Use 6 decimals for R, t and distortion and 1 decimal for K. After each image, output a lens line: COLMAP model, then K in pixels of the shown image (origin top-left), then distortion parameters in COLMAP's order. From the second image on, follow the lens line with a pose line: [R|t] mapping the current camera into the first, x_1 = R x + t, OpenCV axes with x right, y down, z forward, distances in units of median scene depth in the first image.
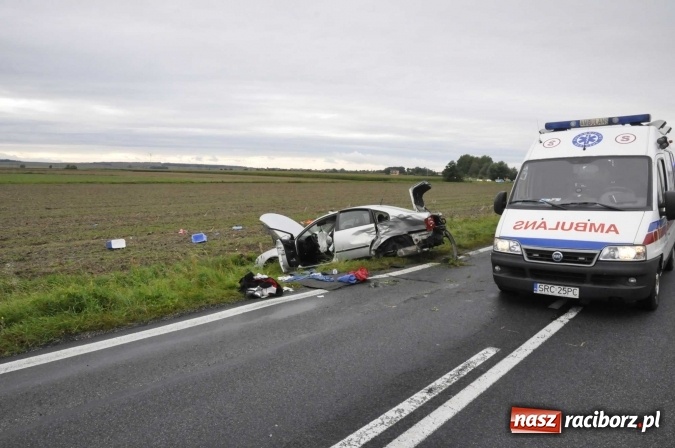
lens RADIAL K [[470.1, 0, 335.3], [0, 470.1, 219.6], [0, 0, 1]] dist [-0.129033, 0.101034]
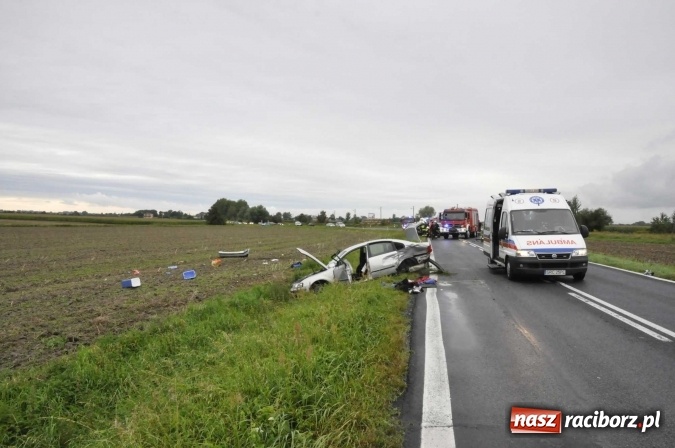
lens RADIAL K [[470.1, 0, 335.3], [0, 470.1, 219.6], [0, 0, 1]] dist [-0.129033, 0.101034]
pose [[0.860926, 0.002246, 0.508725, -0.833358], [0.044809, 0.995769, -0.080227, 0.020319], [-0.506753, 0.091864, 0.857183, -0.180647]]
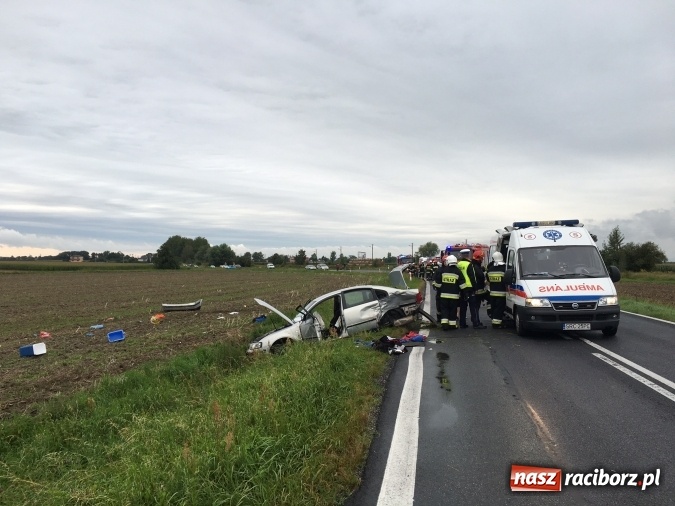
lens RADIAL K [[575.1, 0, 338.7], [0, 575.1, 245.9], [0, 0, 1]] dist [0.086238, -0.102001]
pose [[0.841975, 0.003924, 0.539502, -0.792500], [0.061181, 0.992829, -0.102704, 0.016149], [-0.536036, 0.119481, 0.835697, -0.193480]]
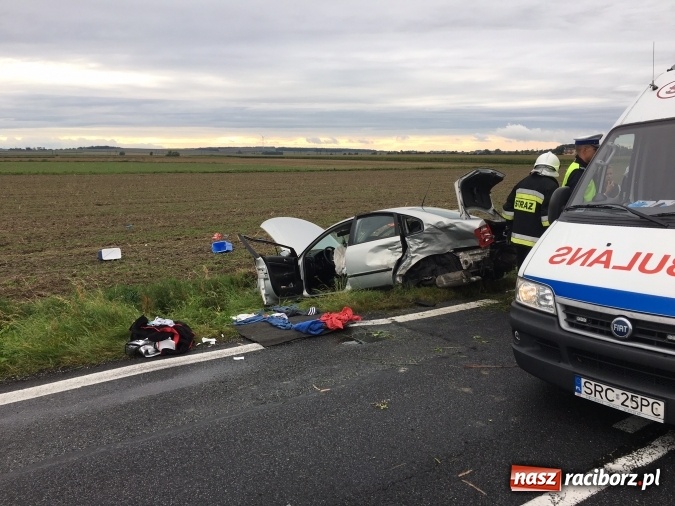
lens RADIAL K [[575.1, 0, 338.7], [0, 575.1, 245.9], [0, 0, 1]] dist [0.086238, -0.102001]
pose [[0.967785, 0.015595, -0.251294, 0.200959], [-0.002005, 0.998526, 0.054245, -0.020371], [0.251770, -0.051994, 0.966389, 0.198850]]
